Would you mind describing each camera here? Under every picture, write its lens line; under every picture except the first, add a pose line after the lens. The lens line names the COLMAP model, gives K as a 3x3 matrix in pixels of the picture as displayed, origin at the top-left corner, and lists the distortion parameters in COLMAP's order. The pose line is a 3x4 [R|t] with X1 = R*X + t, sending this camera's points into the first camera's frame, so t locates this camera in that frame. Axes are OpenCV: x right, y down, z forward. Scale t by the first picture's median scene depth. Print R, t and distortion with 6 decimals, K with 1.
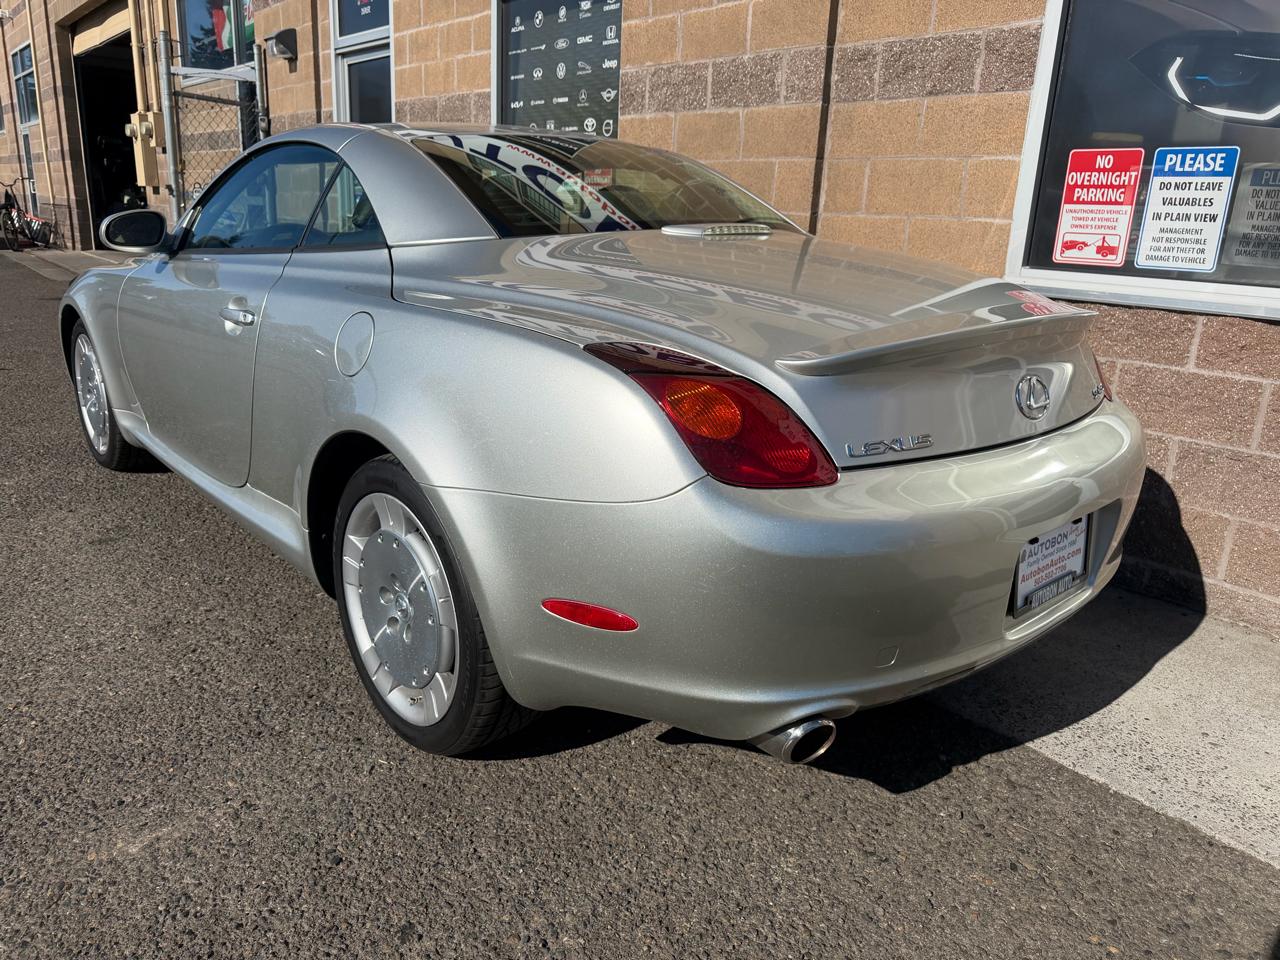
lens RADIAL K [[915.6, 0, 642.0], [0, 915.6, 472.4], [0, 0, 1]] dist [-0.002632, -0.003756]
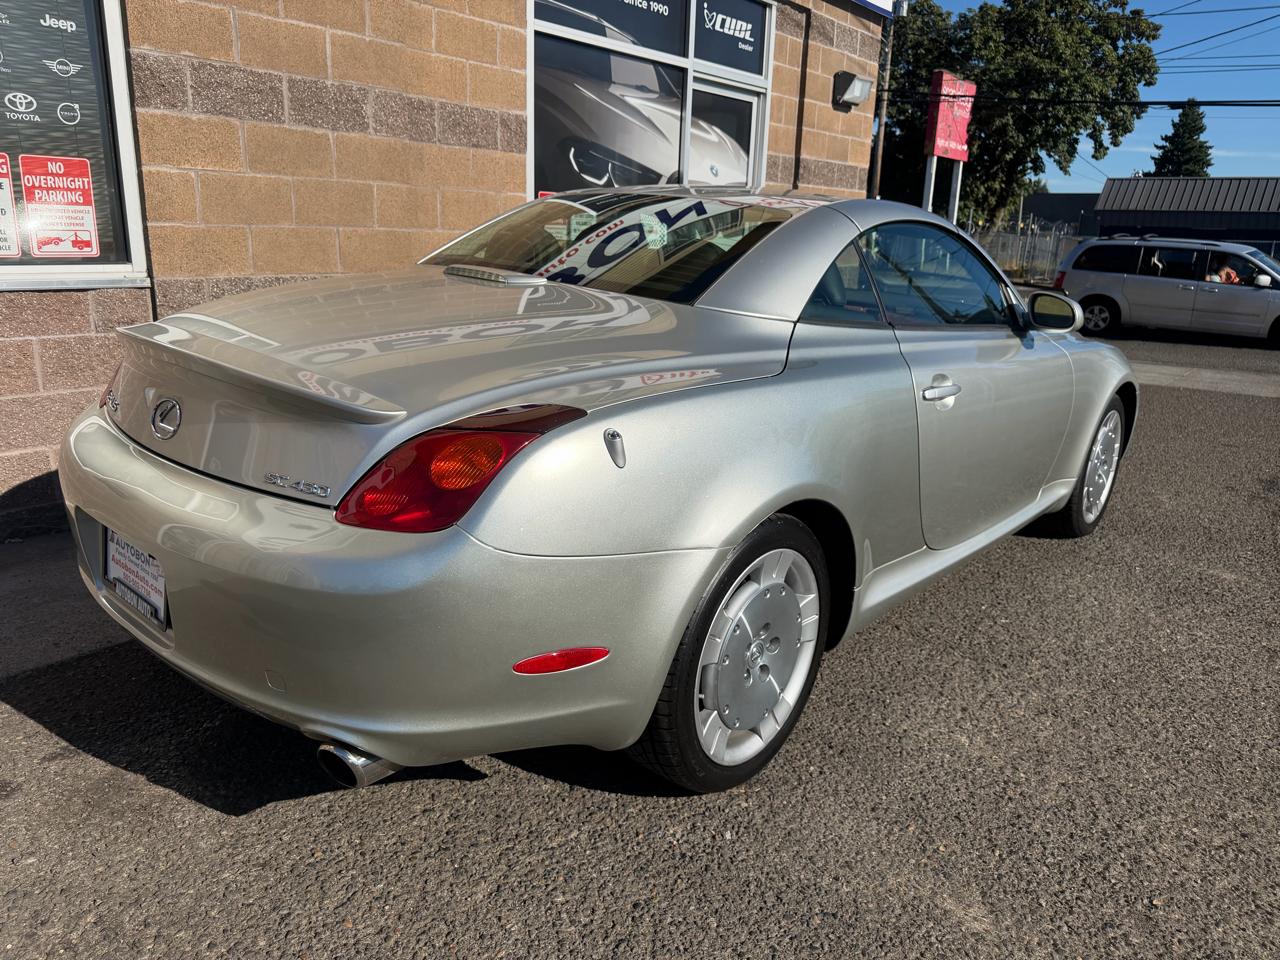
lens RADIAL K [[915.7, 0, 636.7], [0, 915.7, 475.4], [0, 0, 1]] dist [0.000731, -0.008803]
pose [[-0.172740, -0.293522, 0.940216, -1.146652], [0.240125, 0.913215, 0.329209, -0.325781], [-0.955249, 0.282636, -0.087267, 0.947872]]
